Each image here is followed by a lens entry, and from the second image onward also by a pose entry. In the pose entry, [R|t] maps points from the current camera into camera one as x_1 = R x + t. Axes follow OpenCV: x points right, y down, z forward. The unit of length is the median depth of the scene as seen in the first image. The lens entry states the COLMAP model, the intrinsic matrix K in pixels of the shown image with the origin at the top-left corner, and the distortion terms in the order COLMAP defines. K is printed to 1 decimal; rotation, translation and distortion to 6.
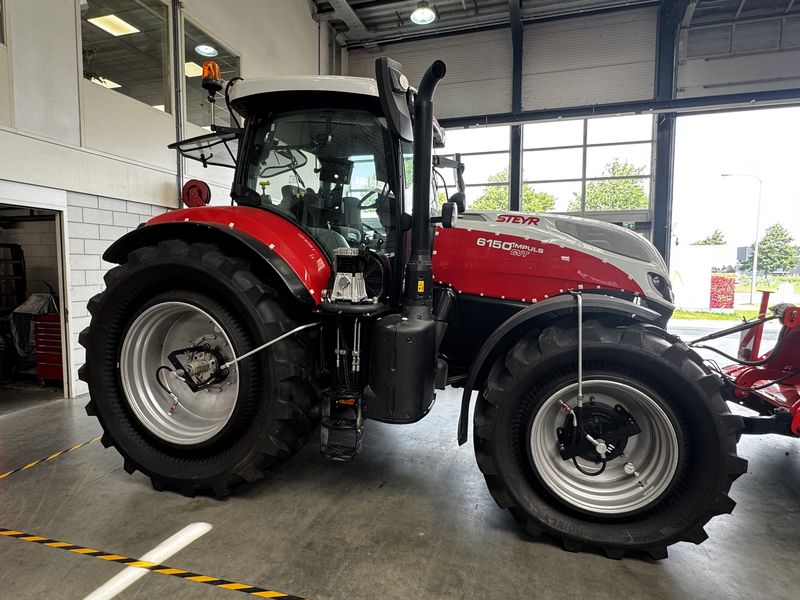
lens RADIAL K [[461.6, 0, 404.4], [0, 461.6, 302.3], [0, 0, 1]] dist [-0.018525, 0.000404]
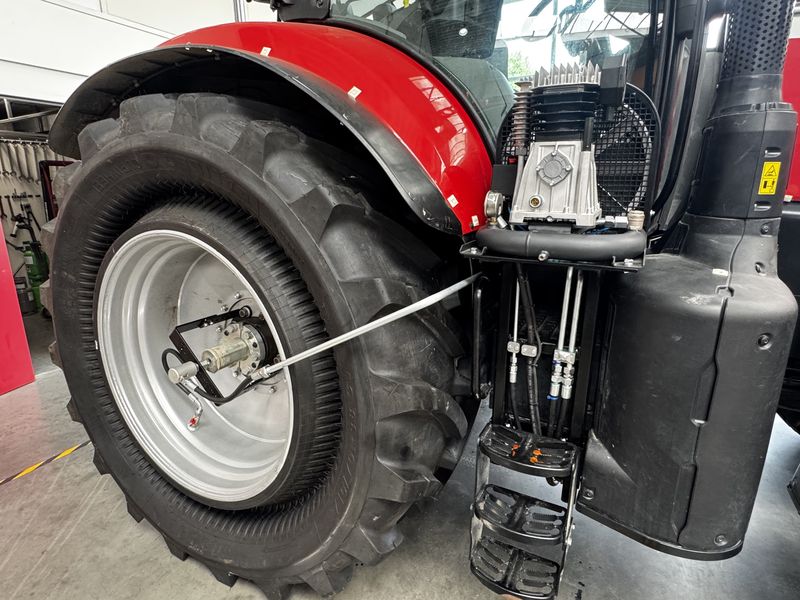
lens RADIAL K [[461.6, 0, 396.8], [0, 461.6, 300.5], [0, 0, 1]] dist [-0.018525, 0.000404]
pose [[0.977730, 0.021667, -0.208745, -0.166750], [0.012932, 0.986546, 0.162972, -0.003690], [0.209468, -0.162042, 0.964295, 0.602765]]
